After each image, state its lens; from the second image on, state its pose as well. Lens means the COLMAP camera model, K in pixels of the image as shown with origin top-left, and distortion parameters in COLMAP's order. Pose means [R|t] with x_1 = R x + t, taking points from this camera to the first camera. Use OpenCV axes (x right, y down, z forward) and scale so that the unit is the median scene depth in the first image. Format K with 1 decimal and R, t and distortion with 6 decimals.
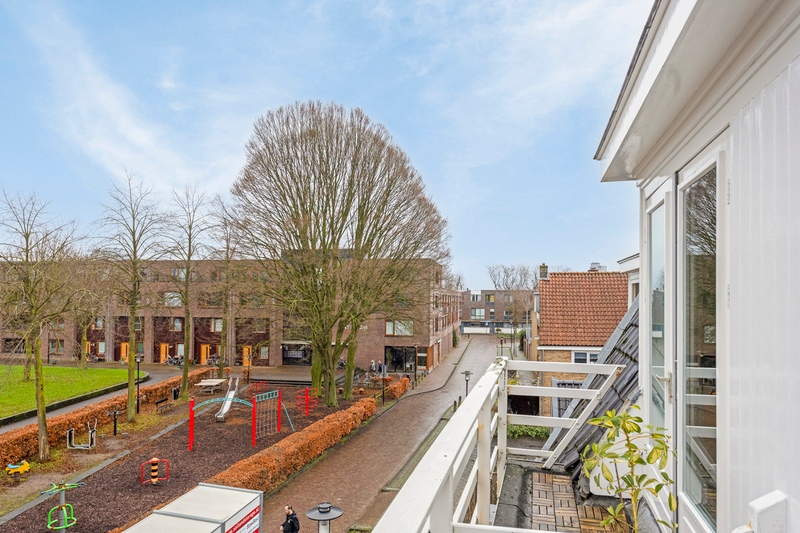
lens RADIAL K [[536.1, 0, 399.5], [0, 536.1, 293.6], [0, 0, 1]] dist [0.001604, 0.000493]
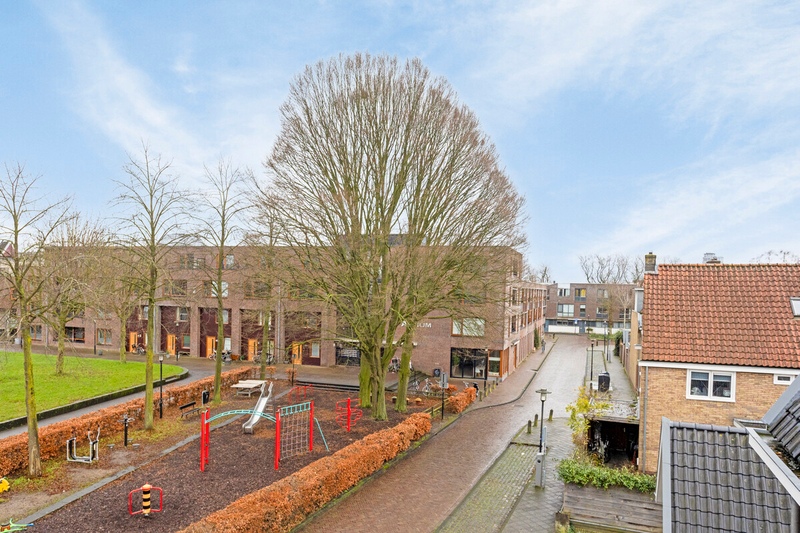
lens RADIAL K [[552.6, 0, 399.2], [0, 552.6, 304.5], [0, 0, 1]] dist [0.004975, 0.000681]
pose [[0.988064, 0.021860, -0.152486, 0.034923], [-0.016057, 0.999103, 0.039184, -0.006688], [0.153206, -0.036268, 0.987529, 0.157942]]
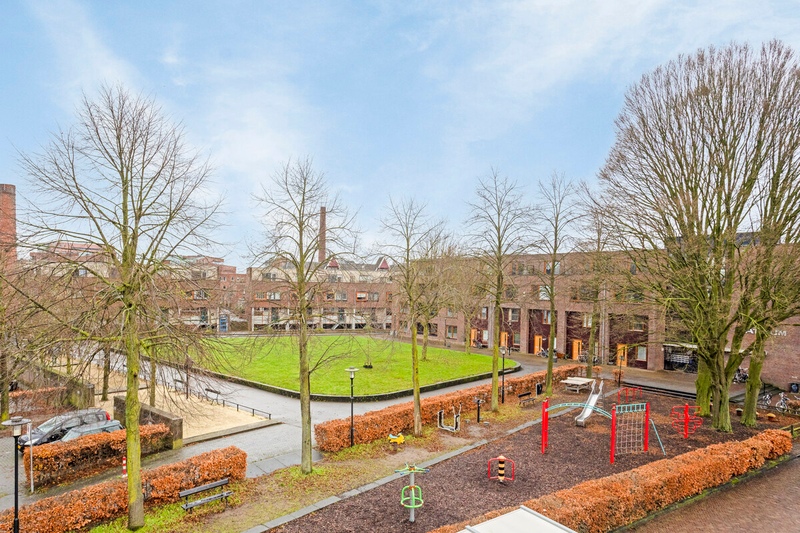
lens RADIAL K [[520.3, 0, 398.3], [0, 520.3, 298.8], [0, 0, 1]] dist [0.004608, 0.000724]
pose [[0.753022, 0.023558, -0.657573, 0.016415], [-0.005519, 0.999550, 0.029489, -0.006908], [0.657972, -0.018577, 0.752813, 0.108933]]
